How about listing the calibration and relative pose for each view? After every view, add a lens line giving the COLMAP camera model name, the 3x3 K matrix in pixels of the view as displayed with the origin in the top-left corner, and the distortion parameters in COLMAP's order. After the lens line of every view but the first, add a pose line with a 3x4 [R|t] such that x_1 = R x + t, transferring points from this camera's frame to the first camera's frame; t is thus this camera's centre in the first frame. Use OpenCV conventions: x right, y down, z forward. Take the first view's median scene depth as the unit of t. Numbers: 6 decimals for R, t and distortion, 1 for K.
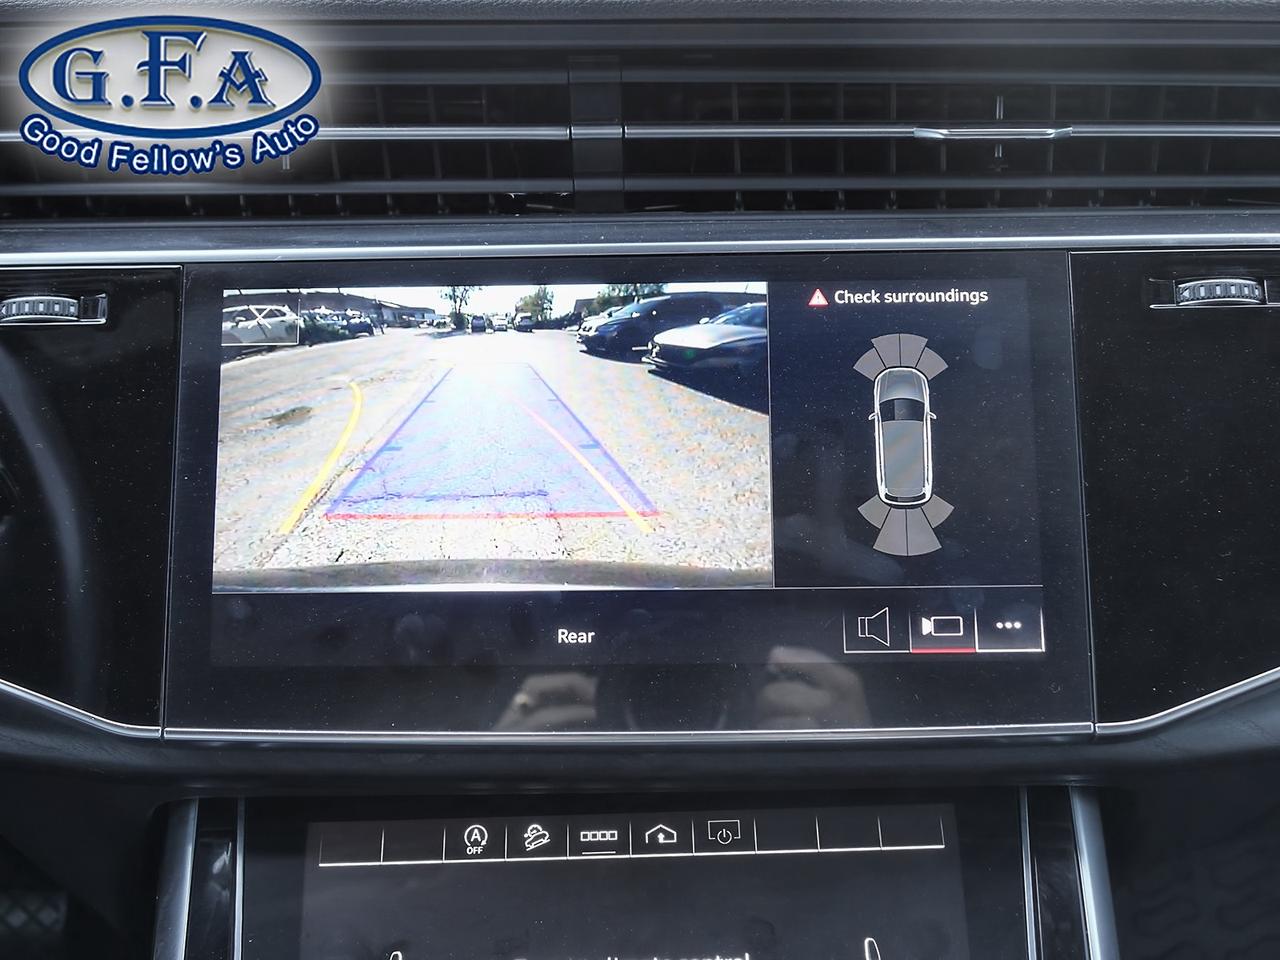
lens RADIAL K [[1478.0, 0, 632.6], [0, 1478.0, 476.2], [0, 0, 1]] dist [-0.014464, 0.000000]
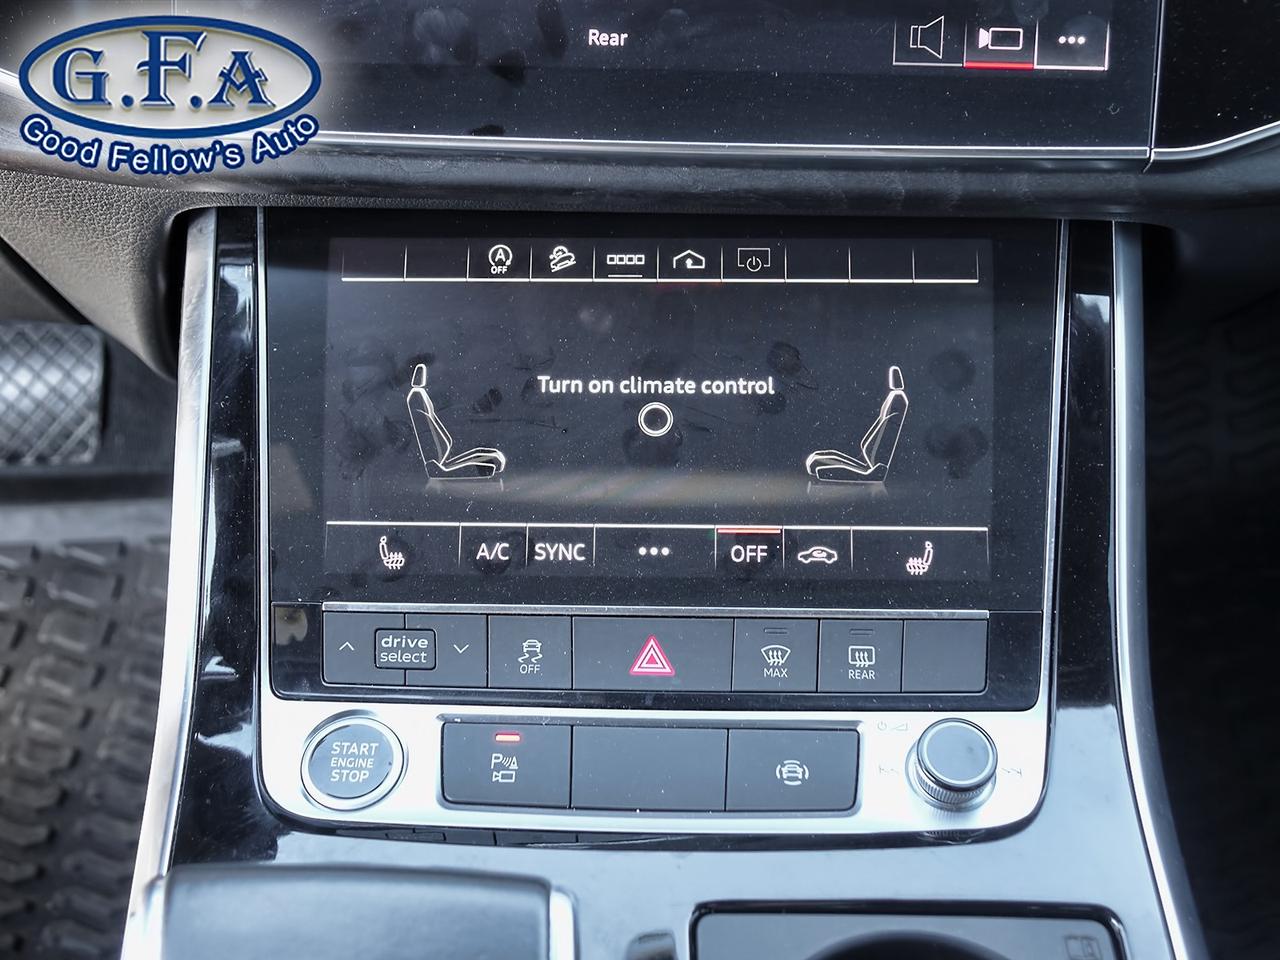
lens RADIAL K [[1478.0, 0, 634.9], [0, 1478.0, 474.1], [0, 0, 1]] dist [-0.014464, 0.000000]
pose [[0.999340, 0.034823, -0.010307, -0.001793], [-0.030045, 0.952187, 0.304035, 0.083567], [0.020401, -0.303524, 0.952605, 0.023778]]
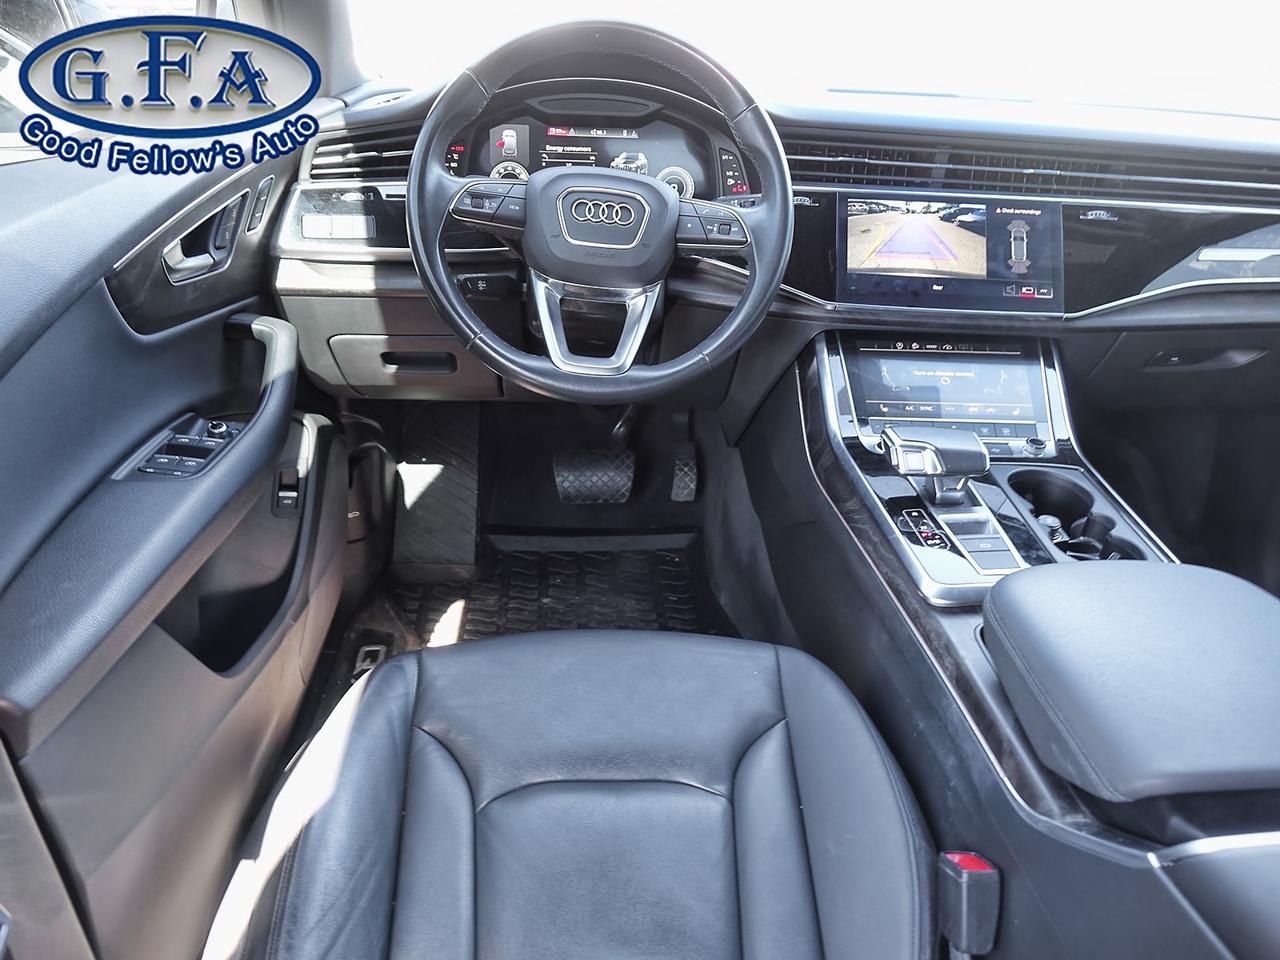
lens RADIAL K [[964.2, 0, 650.5], [0, 964.2, 474.6], [0, 0, 1]] dist [0.003117, -0.010293]
pose [[0.997879, 0.057453, 0.030589, -0.846913], [-0.057365, 0.998346, -0.003762, 0.653003], [-0.030755, 0.001999, 0.999525, -1.565316]]
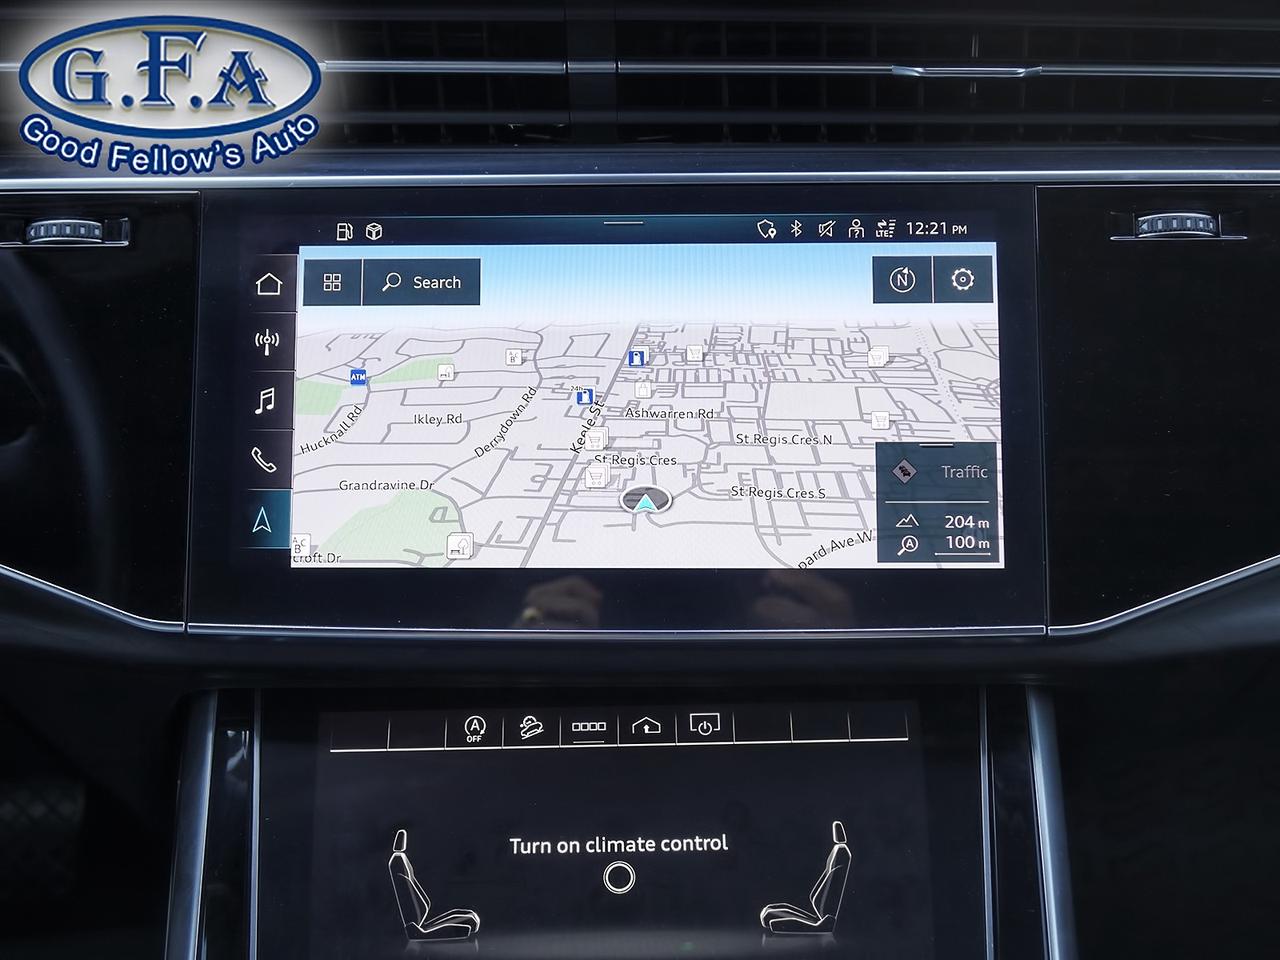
lens RADIAL K [[1478.0, 0, 630.0], [0, 1478.0, 477.5], [0, 0, 1]] dist [-0.014464, 0.000000]
pose [[0.999961, 0.008795, -0.000301, 0.006032], [-0.008764, 0.998373, 0.056345, 0.000263], [0.000796, -0.056340, 0.998411, -0.071648]]
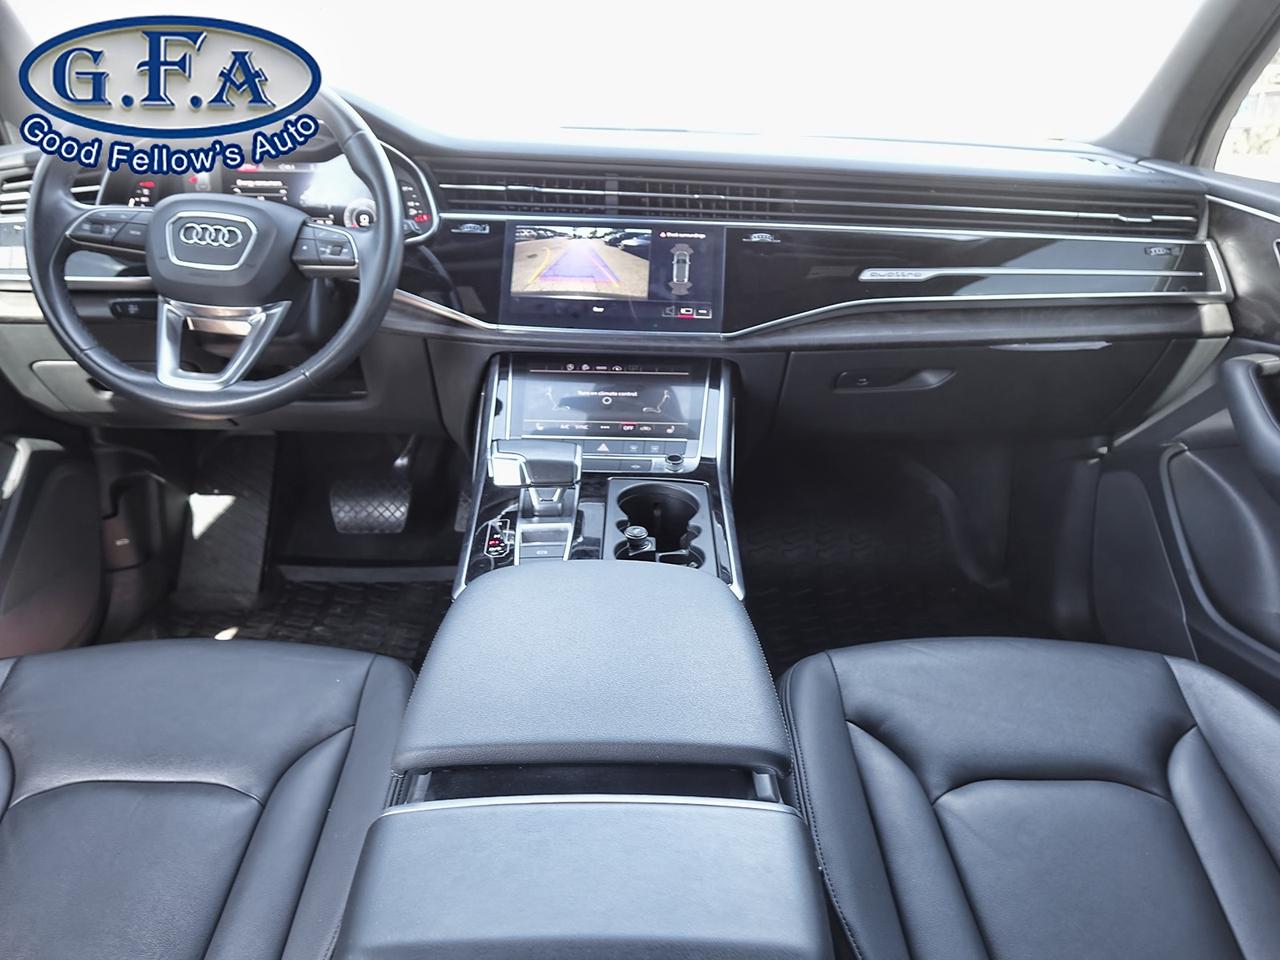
lens RADIAL K [[964.2, 0, 641.2], [0, 964.2, 476.5], [0, 0, 1]] dist [0.003117, -0.010293]
pose [[0.998106, 0.057172, -0.022730, 0.163268], [-0.058438, 0.996511, -0.059588, 0.702792], [0.019244, 0.060804, 0.997964, -1.604003]]
